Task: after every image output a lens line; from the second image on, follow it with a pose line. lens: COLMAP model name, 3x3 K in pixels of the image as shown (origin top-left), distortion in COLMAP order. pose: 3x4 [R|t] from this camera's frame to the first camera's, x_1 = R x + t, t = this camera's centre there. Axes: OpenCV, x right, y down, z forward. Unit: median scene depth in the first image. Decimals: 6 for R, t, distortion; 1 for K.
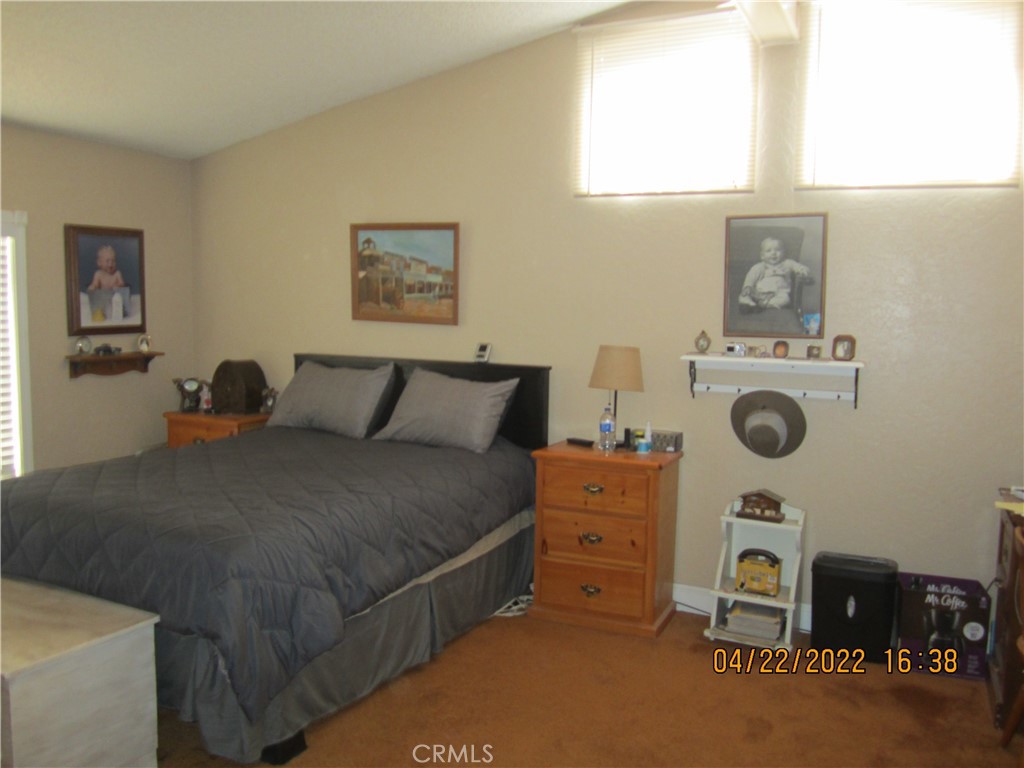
lens RADIAL K [[847.1, 0, 518.8], [0, 847.1, 384.6], [0, 0, 1]] dist [-0.061382, 0.036580]
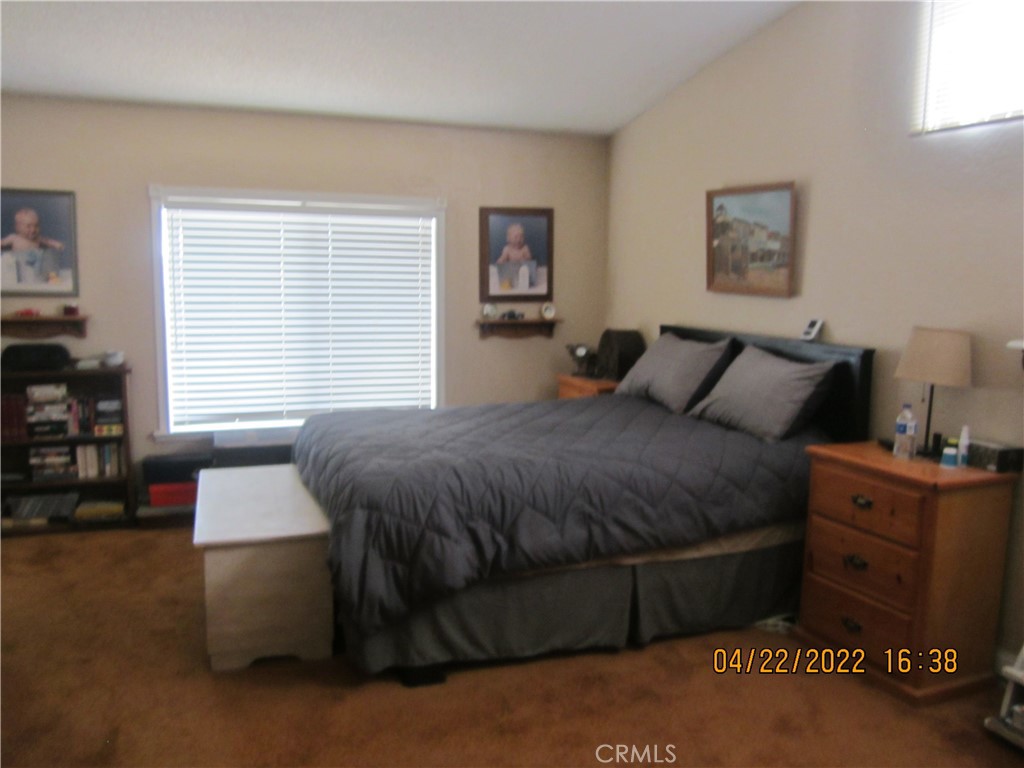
lens RADIAL K [[847.1, 0, 515.5], [0, 847.1, 385.6], [0, 0, 1]] dist [-0.061382, 0.036580]
pose [[0.734039, 0.081253, -0.674229, 0.310458], [-0.064971, 0.996665, 0.049376, -0.003203], [0.675992, 0.007562, 0.736870, 0.157984]]
